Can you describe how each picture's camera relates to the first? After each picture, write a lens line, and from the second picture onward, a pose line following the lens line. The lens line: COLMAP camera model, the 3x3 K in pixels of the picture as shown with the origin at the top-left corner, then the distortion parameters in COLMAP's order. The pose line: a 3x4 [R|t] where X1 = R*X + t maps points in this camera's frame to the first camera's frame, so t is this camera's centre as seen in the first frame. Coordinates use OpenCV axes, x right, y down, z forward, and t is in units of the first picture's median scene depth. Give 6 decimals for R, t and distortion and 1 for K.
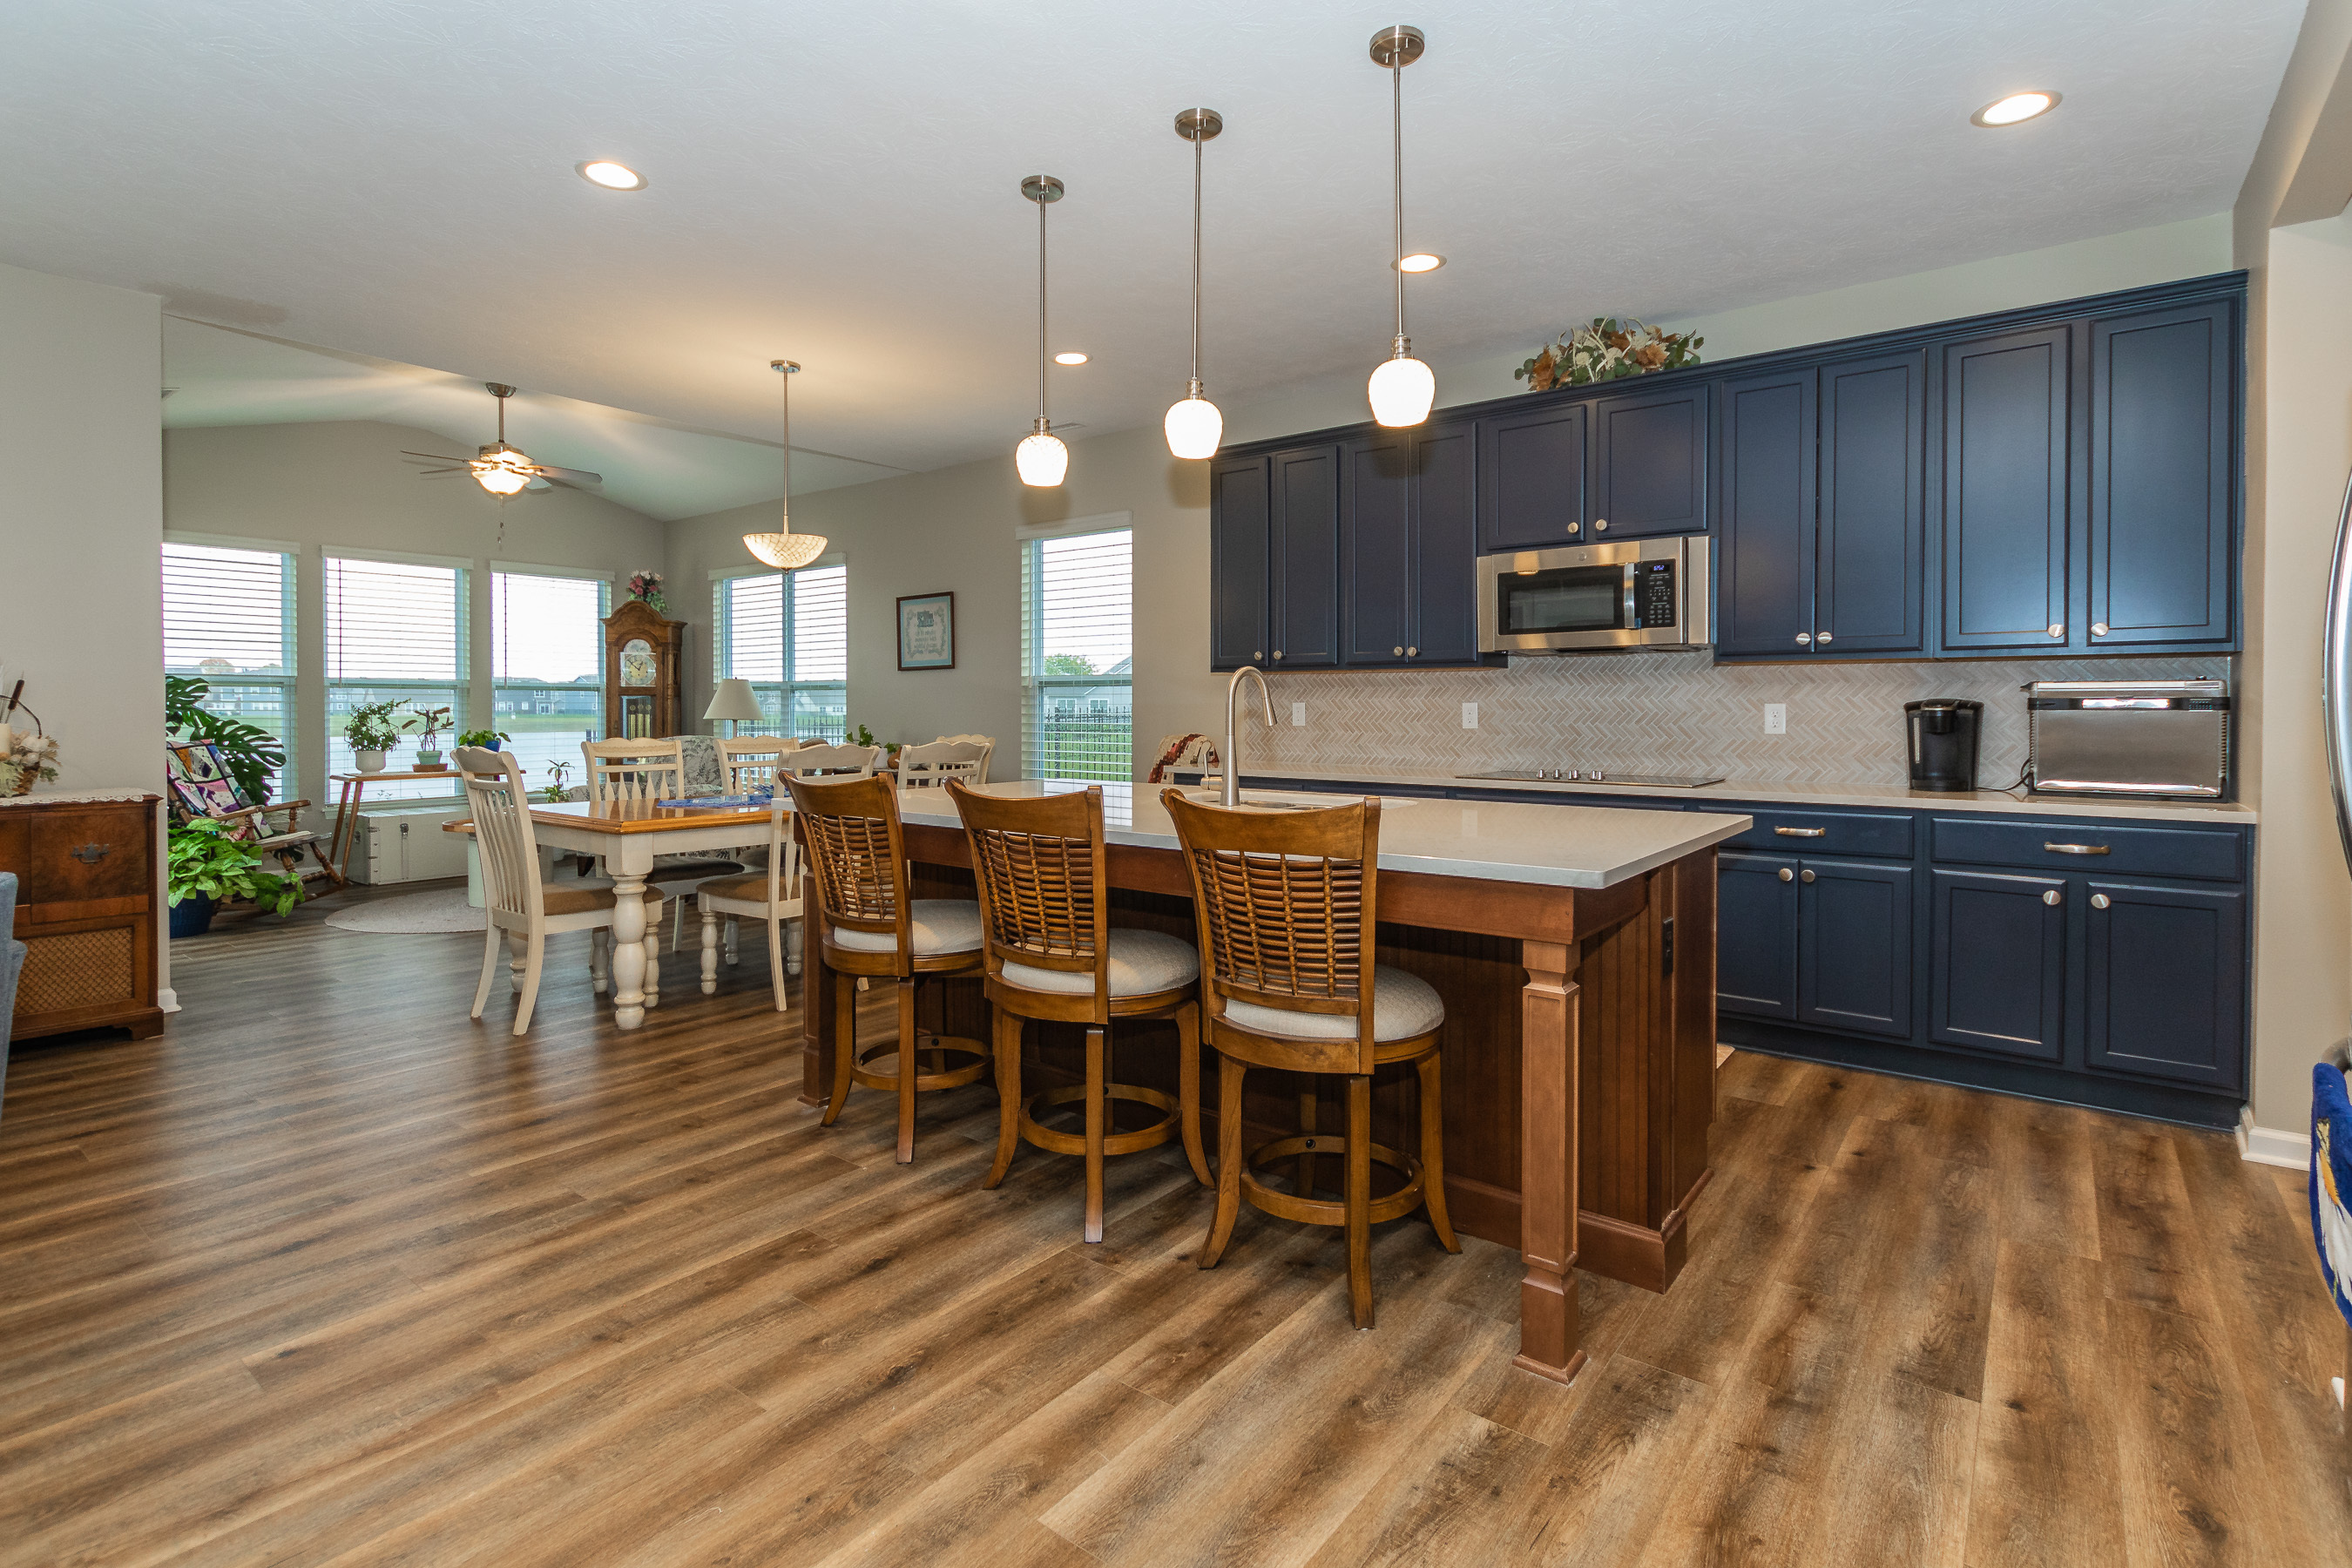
lens RADIAL K [[1117.5, 0, 1174.2], [0, 1117.5, 714.9], [0, 0, 1]] dist [-0.001448, -0.001583]
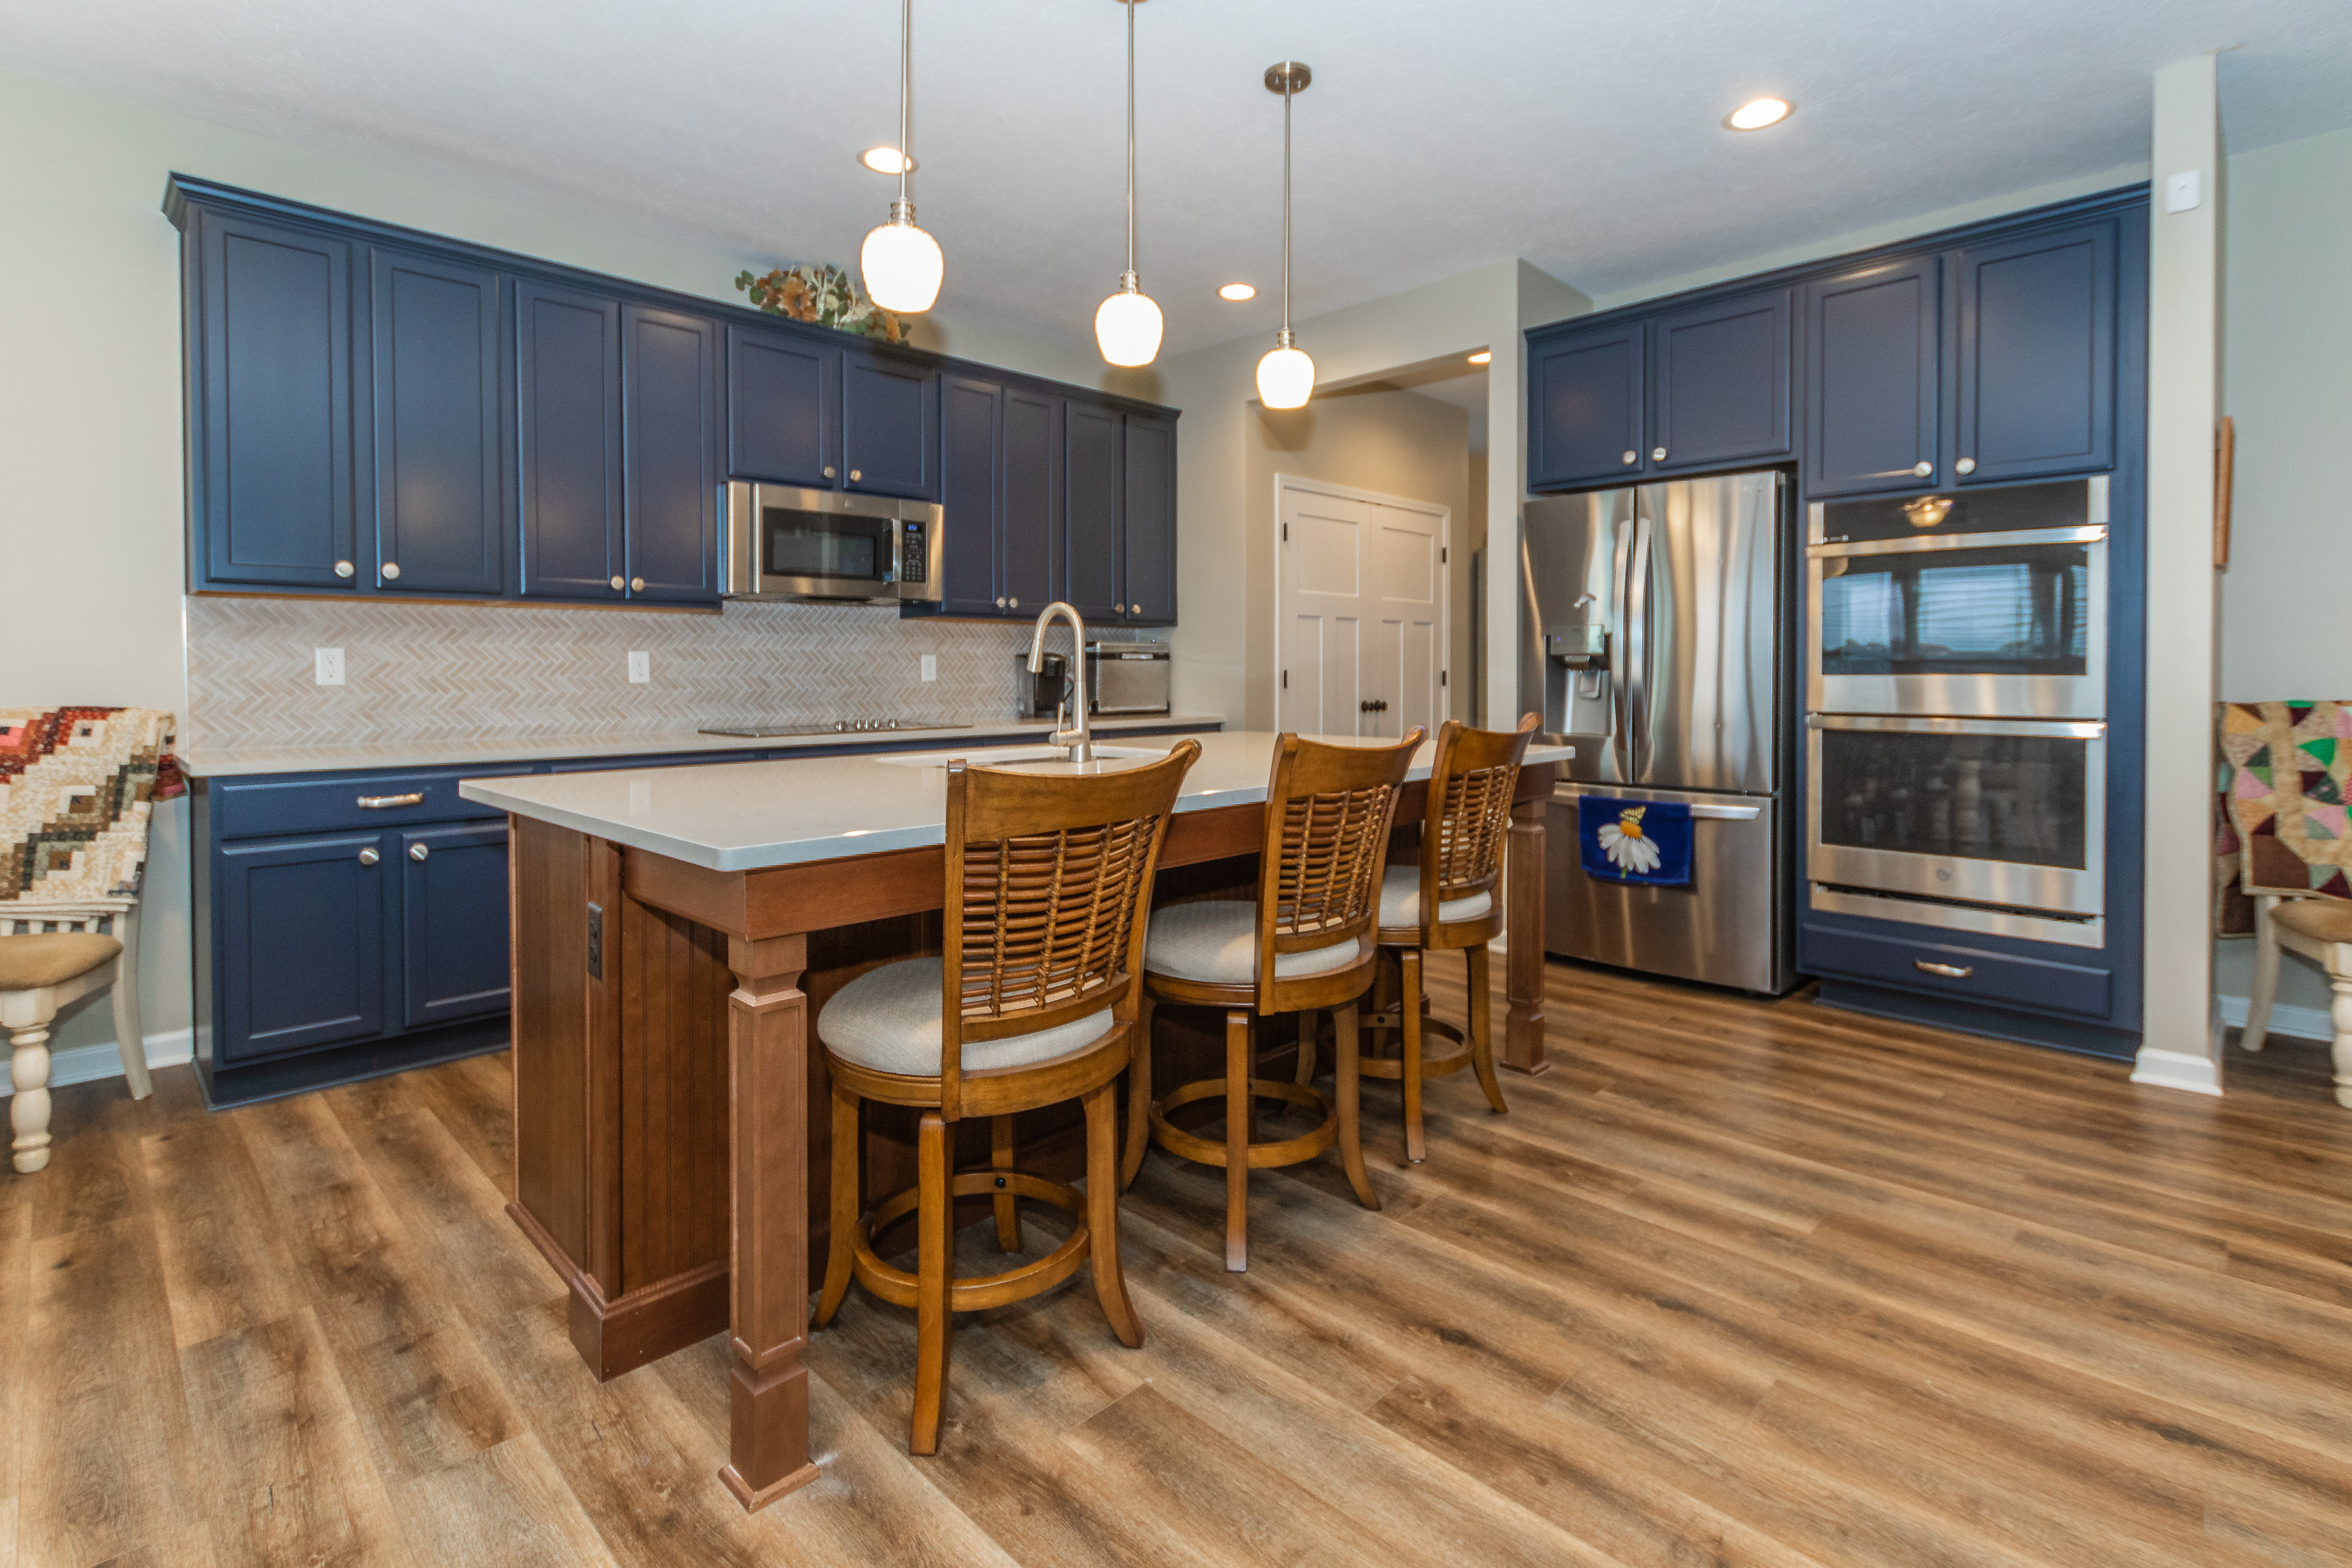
lens RADIAL K [[1115.3, 0, 1180.4], [0, 1115.3, 673.5], [0, 0, 1]] dist [0.005390, 0.000320]
pose [[0.111735, -0.005311, 0.993724, -0.413463], [0.008383, 0.999955, 0.004402, 0.004244], [-0.993703, 0.007839, 0.111775, 0.421492]]
